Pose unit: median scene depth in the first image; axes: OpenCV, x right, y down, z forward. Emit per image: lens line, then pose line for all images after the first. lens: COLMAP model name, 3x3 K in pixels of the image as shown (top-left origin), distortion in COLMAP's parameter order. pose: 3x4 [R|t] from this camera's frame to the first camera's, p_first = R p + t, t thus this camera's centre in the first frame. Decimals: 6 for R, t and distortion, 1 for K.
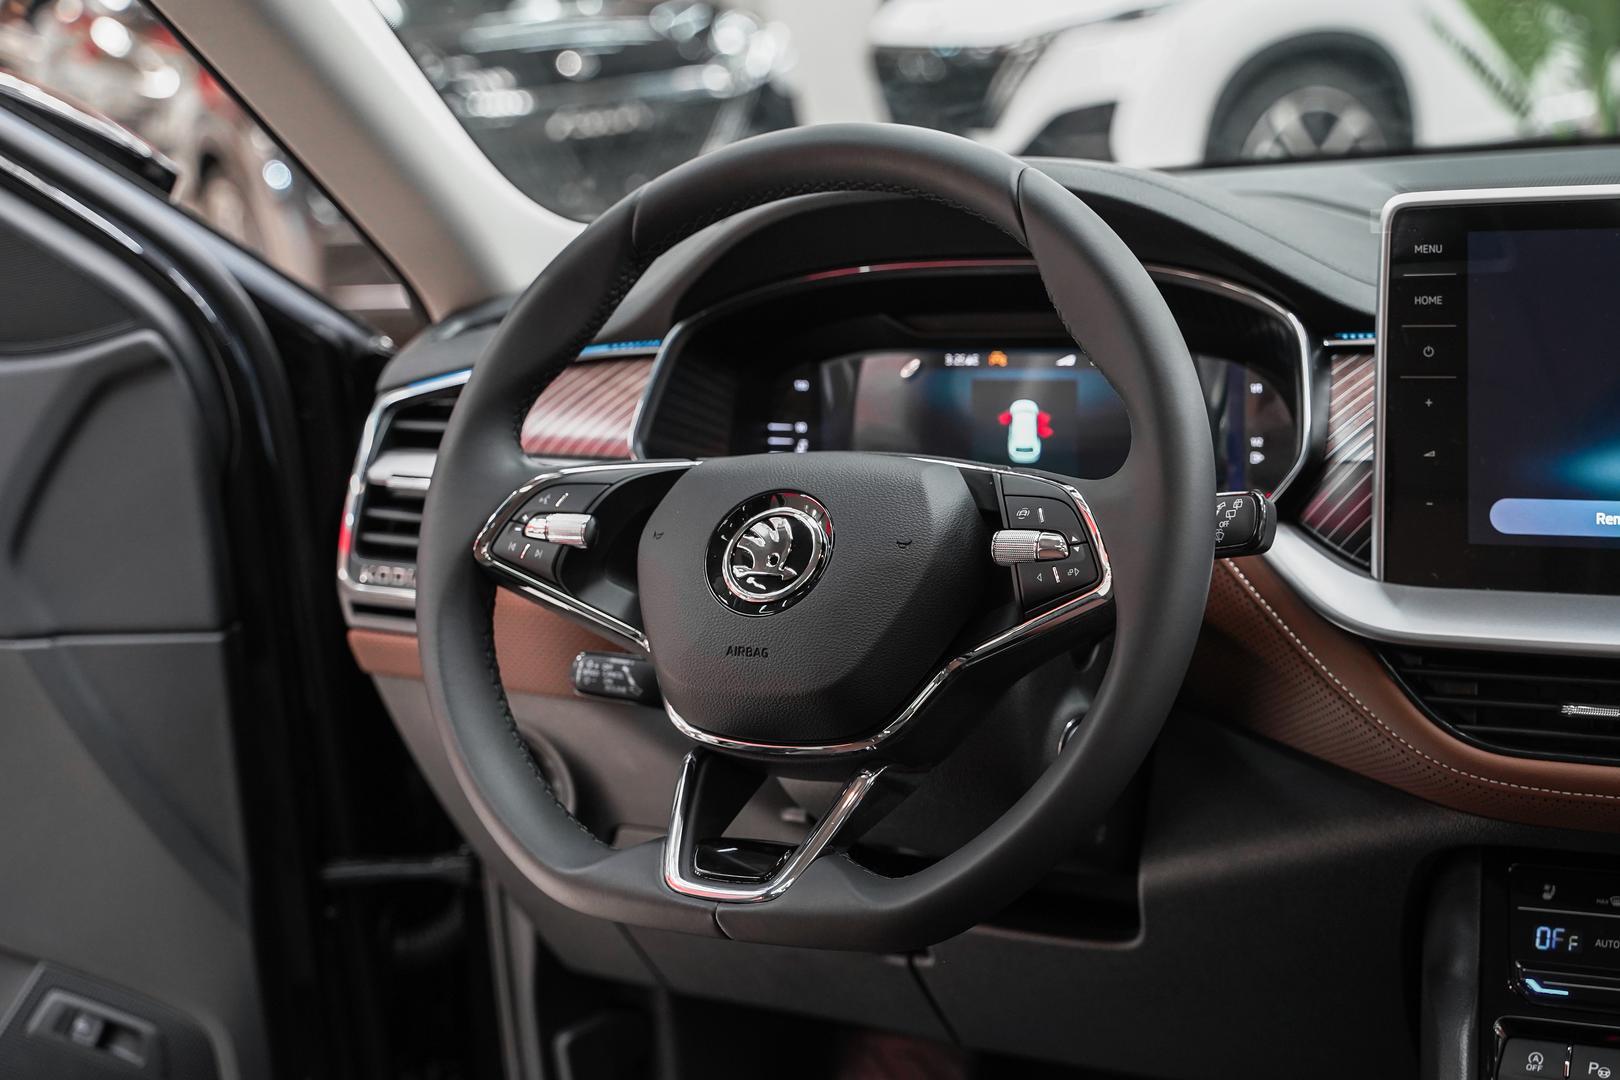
lens RADIAL K [[2377.1, 0, 833.5], [0, 2377.1, 535.9], [0, 0, 1]] dist [-0.000826, 0.040969]
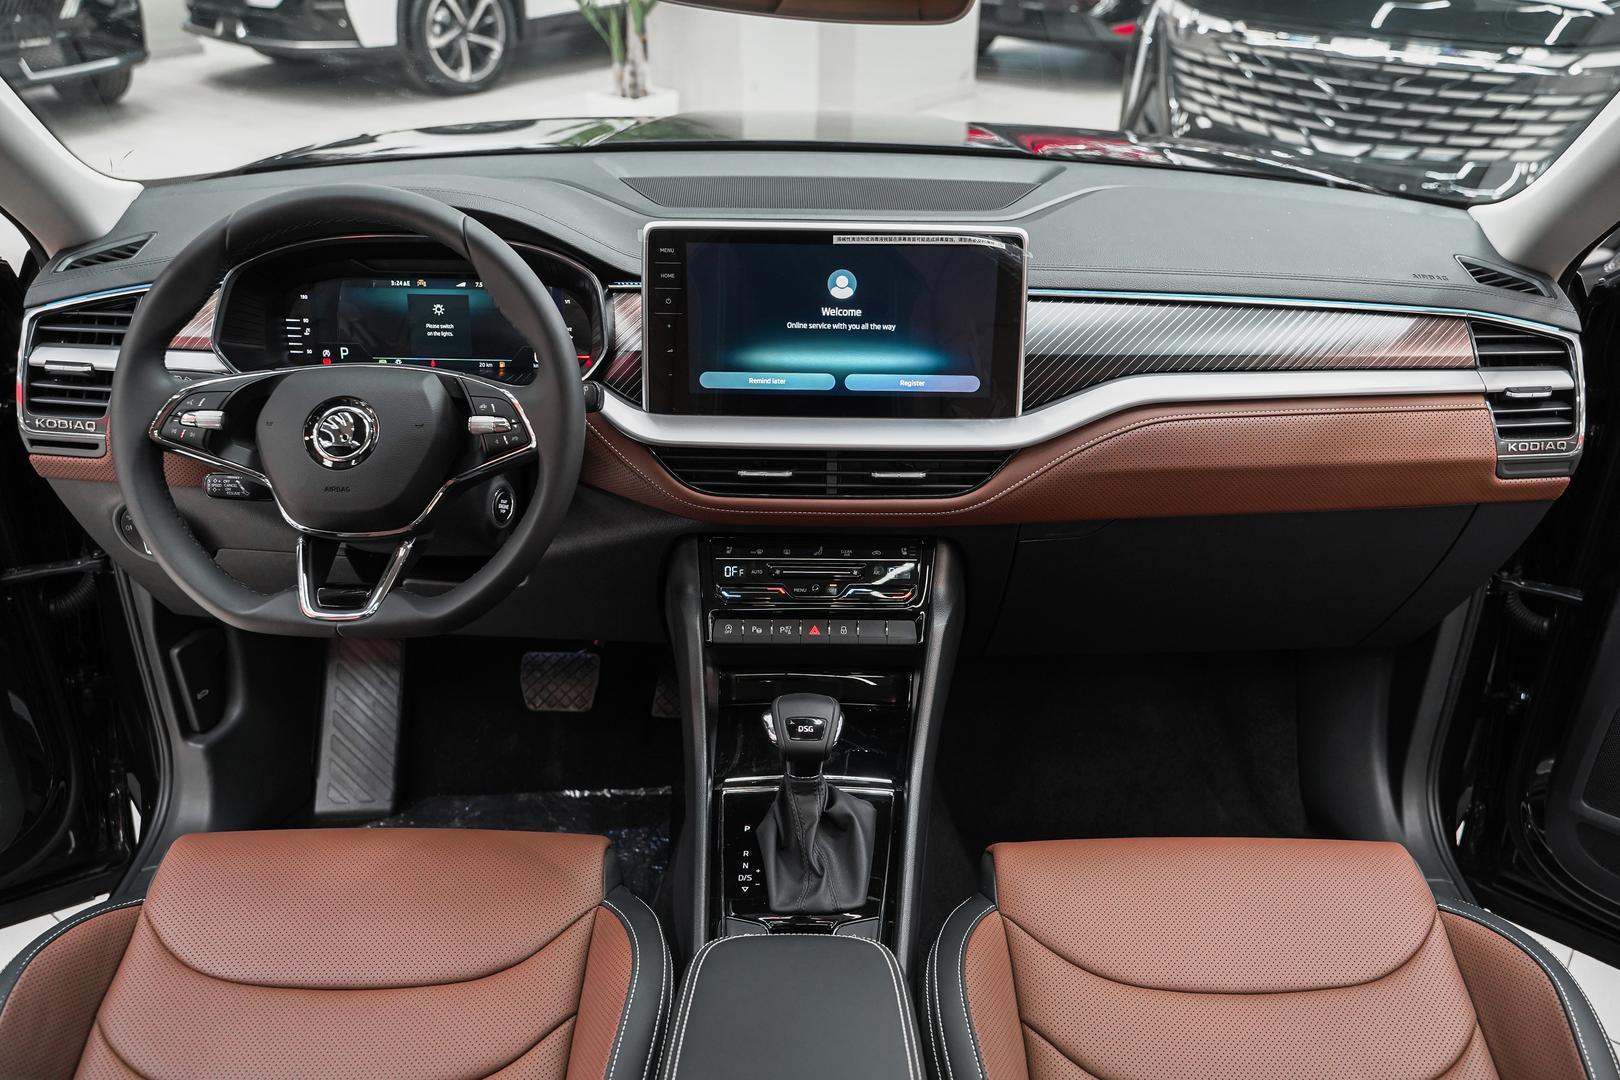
lens RADIAL K [[1301.8, 0, 814.1], [0, 1301.8, 530.8], [0, 0, 1]] dist [-0.004576, -0.002729]
pose [[0.897584, -0.117486, 0.424900, -0.125372], [0.014904, 0.971370, 0.237102, -0.141574], [-0.440592, -0.206487, 0.873637, -0.057645]]
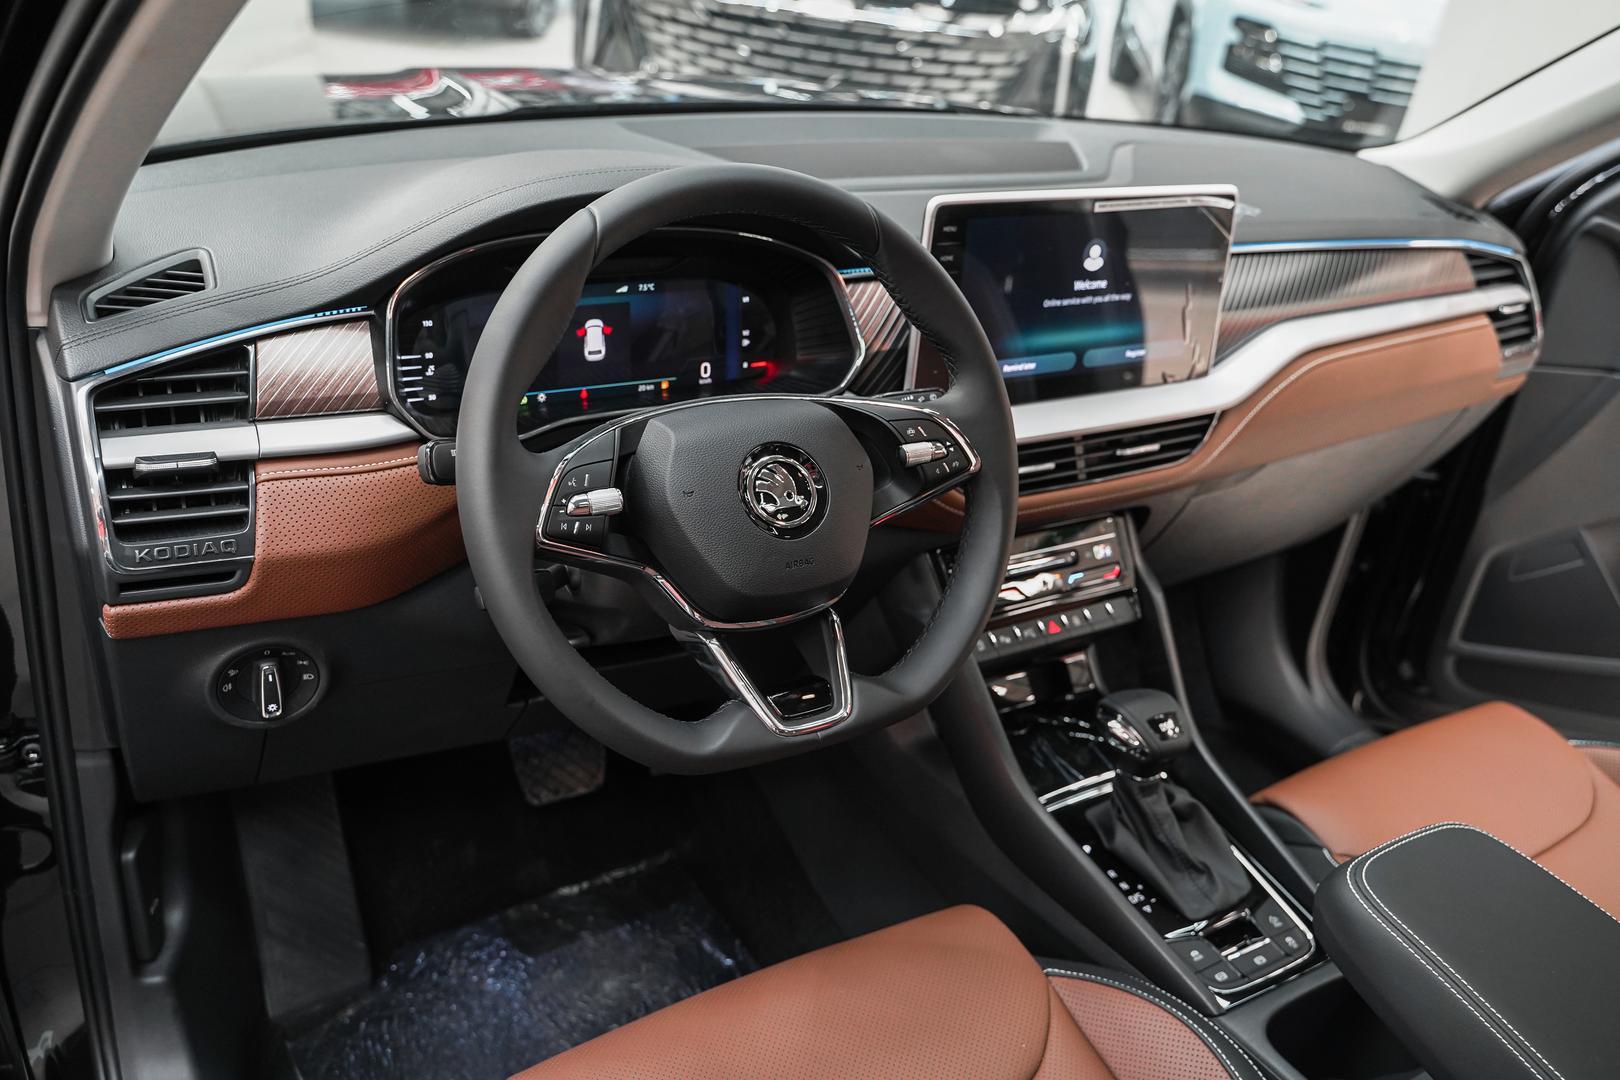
lens RADIAL K [[1317.9, 0, 810.0], [0, 1317.9, 540.0], [0, 0, 1]] dist [-0.003724, 0.002394]
pose [[0.537714, -0.264878, 0.800439, -0.604978], [0.047729, 0.957410, 0.284760, -0.172924], [-0.841775, -0.114916, 0.527455, 0.524018]]
